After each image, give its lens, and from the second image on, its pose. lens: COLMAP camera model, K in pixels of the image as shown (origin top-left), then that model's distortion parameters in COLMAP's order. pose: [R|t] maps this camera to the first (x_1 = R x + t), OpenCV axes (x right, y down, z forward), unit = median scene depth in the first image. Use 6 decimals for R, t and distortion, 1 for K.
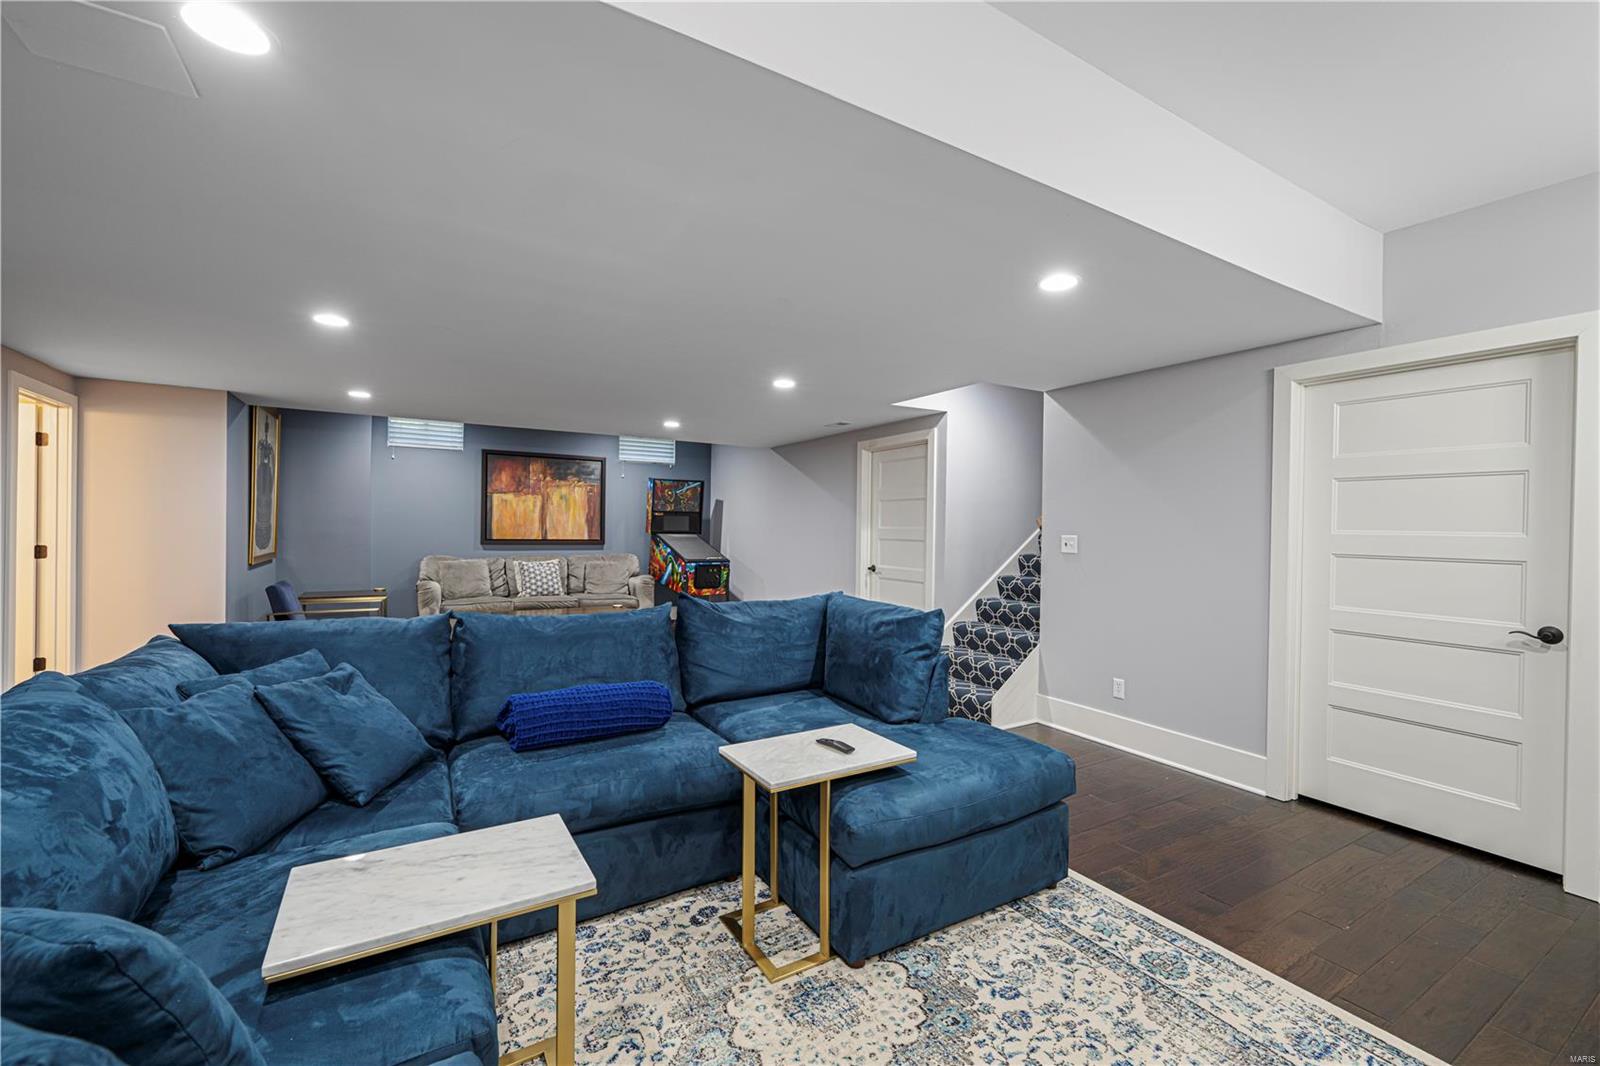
lens RADIAL K [[663.5, 0, 805.2], [0, 663.5, 529.5], [0, 0, 1]] dist [-0.000046, -0.000293]
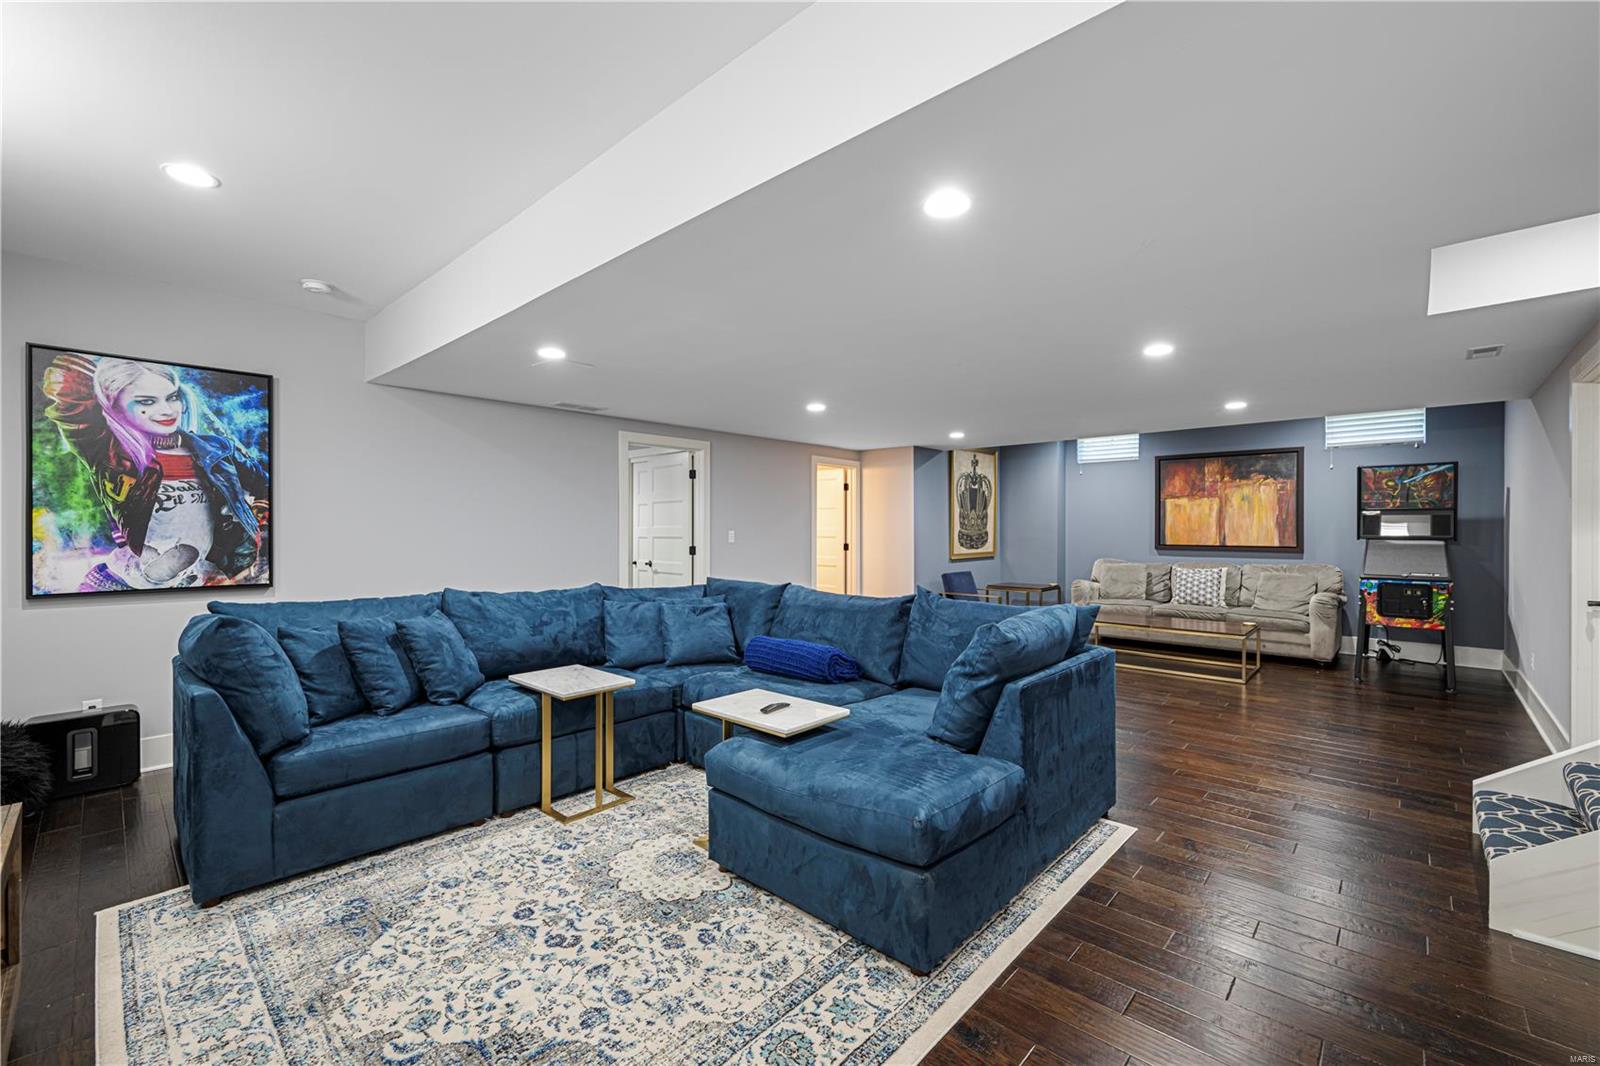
lens RADIAL K [[663.5, 0, 805.2], [0, 663.5, 529.5], [0, 0, 1]] dist [-0.000046, -0.000293]
pose [[0.283975, -0.013660, -0.958734, 0.372140], [0.000285, 0.999900, -0.014163, 0.006419], [0.958832, 0.003749, 0.283951, 0.217248]]
